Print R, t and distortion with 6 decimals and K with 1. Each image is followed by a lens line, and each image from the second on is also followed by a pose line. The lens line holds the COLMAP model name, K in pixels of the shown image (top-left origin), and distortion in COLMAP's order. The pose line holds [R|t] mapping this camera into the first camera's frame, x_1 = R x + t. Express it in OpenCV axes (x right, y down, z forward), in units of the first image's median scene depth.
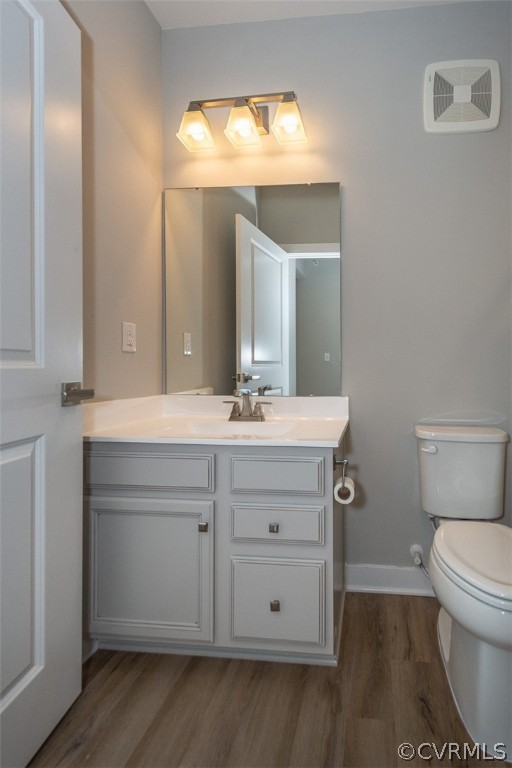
lens RADIAL K [[335.8, 0, 358.4], [0, 335.8, 375.5], [0, 0, 1]] dist [-0.001090, 0.000008]
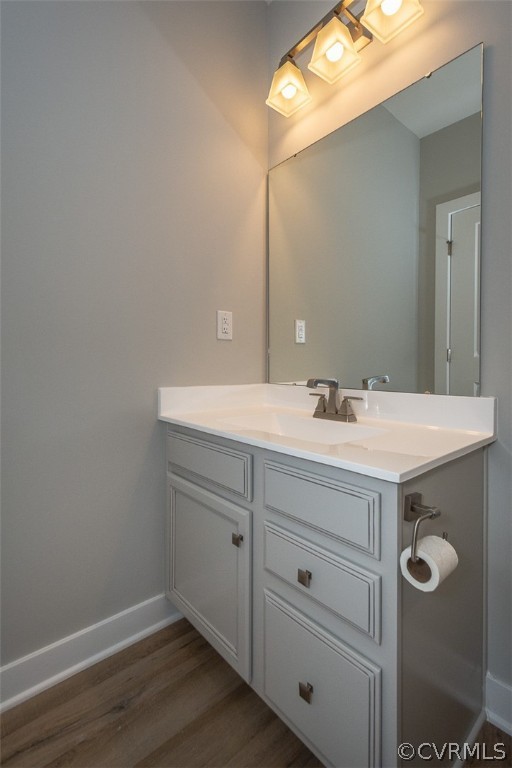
lens RADIAL K [[344.0, 0, 256.2], [0, 344.0, 374.3], [0, 0, 1]] dist [0.004314, 0.000070]
pose [[0.697967, 0.012926, -0.716013, 0.164837], [-0.007013, 0.999913, 0.011215, 0.028060], [0.716096, -0.002806, 0.697997, 0.403921]]
